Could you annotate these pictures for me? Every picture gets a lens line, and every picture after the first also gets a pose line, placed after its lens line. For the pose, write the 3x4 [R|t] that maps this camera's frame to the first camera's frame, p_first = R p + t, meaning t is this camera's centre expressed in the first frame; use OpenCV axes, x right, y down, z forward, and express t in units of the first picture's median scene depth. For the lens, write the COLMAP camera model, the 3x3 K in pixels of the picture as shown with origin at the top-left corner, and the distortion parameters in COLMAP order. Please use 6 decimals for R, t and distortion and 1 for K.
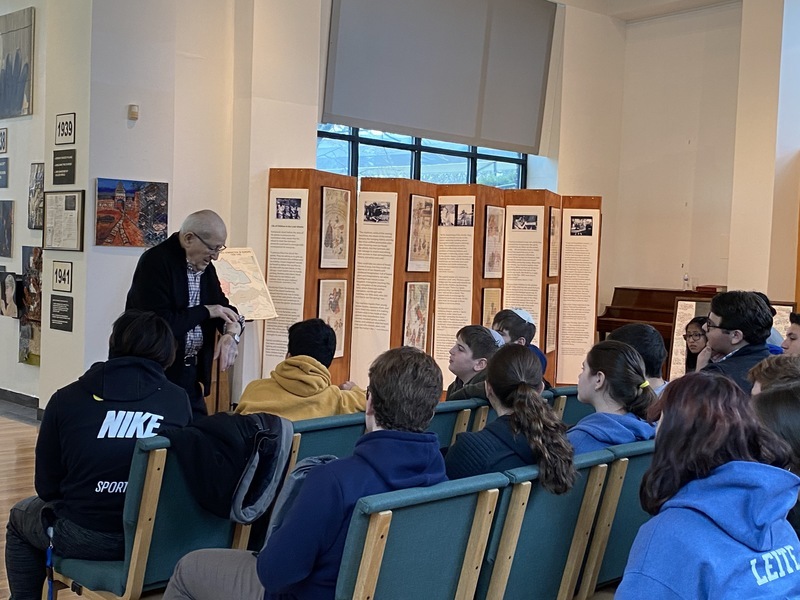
lens RADIAL K [[1067.0, 0, 400.1], [0, 1067.0, 300.7], [0, 0, 1]] dist [-0.018359, 0.000000]
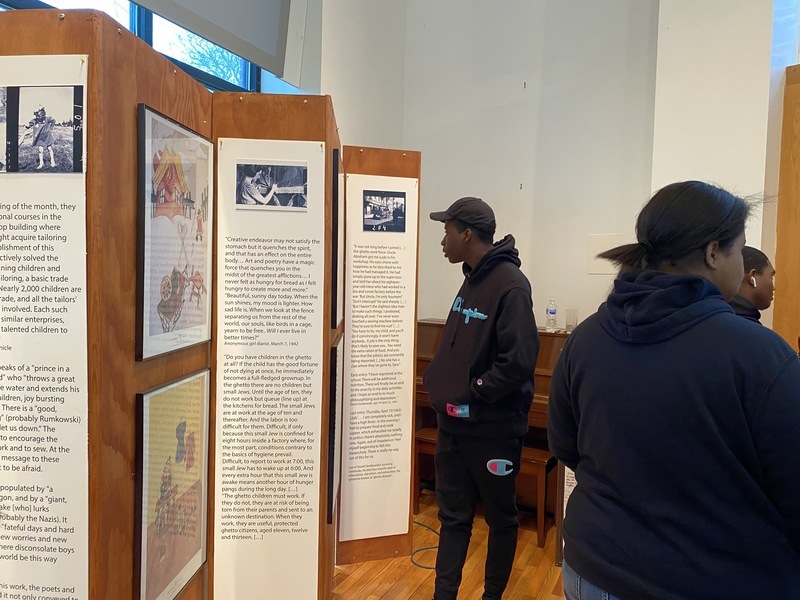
lens RADIAL K [[619.9, 0, 401.6], [0, 619.9, 300.5], [0, 0, 1]] dist [0.035886, -0.007949]
pose [[0.932975, -0.028599, 0.358802, 0.080944], [0.023734, 0.999557, 0.017957, -0.037136], [-0.359157, -0.008238, 0.933241, 0.785796]]
